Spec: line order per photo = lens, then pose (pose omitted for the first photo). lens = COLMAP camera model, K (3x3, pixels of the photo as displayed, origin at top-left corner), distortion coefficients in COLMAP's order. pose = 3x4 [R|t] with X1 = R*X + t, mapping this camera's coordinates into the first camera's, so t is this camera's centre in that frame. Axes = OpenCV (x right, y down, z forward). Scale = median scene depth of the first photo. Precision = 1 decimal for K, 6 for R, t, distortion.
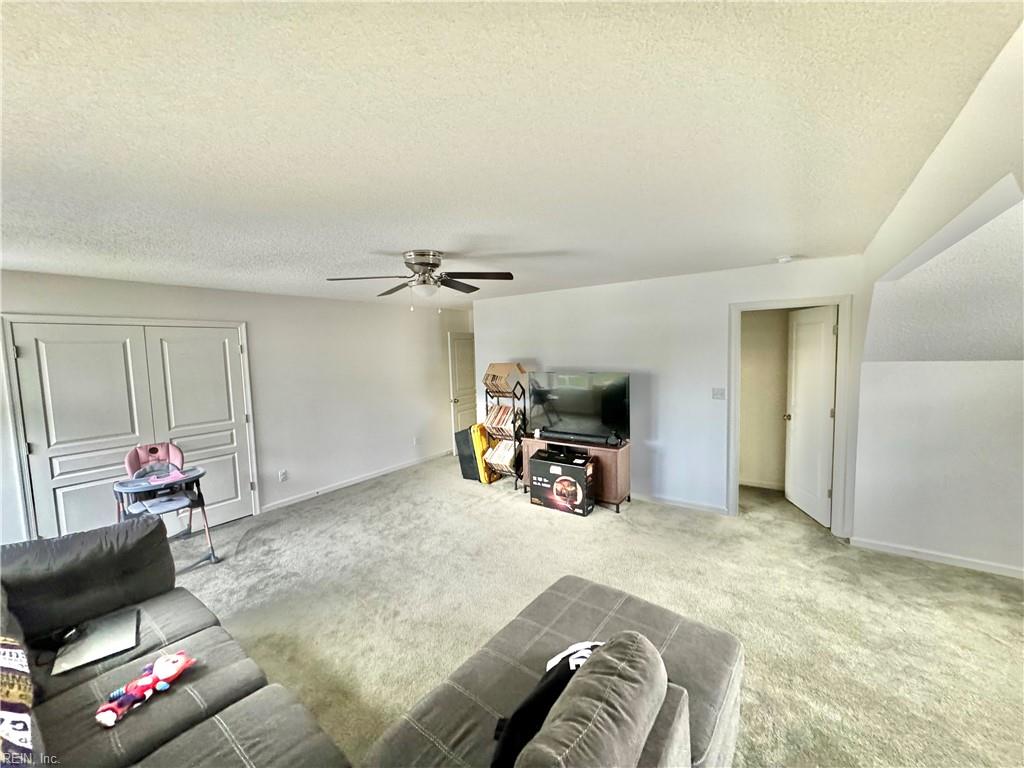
lens RADIAL K [[408.4, 0, 507.7], [0, 408.4, 386.5], [0, 0, 1]] dist [-0.000454, -0.000303]
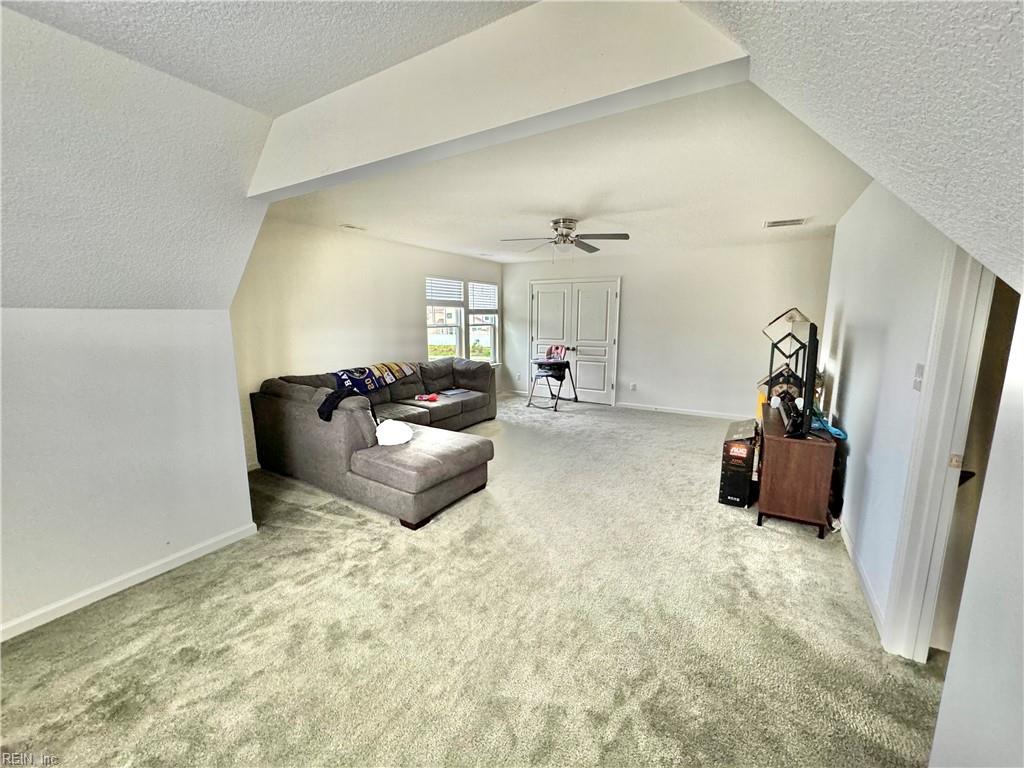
lens RADIAL K [[408.4, 0, 506.8], [0, 408.4, 378.2], [0, 0, 1]] dist [-0.000454, -0.000303]
pose [[0.083038, 0.186351, -0.978968, 0.934936], [-0.088607, 0.979850, 0.179003, -0.028367], [0.992599, 0.071880, 0.097877, 0.509565]]
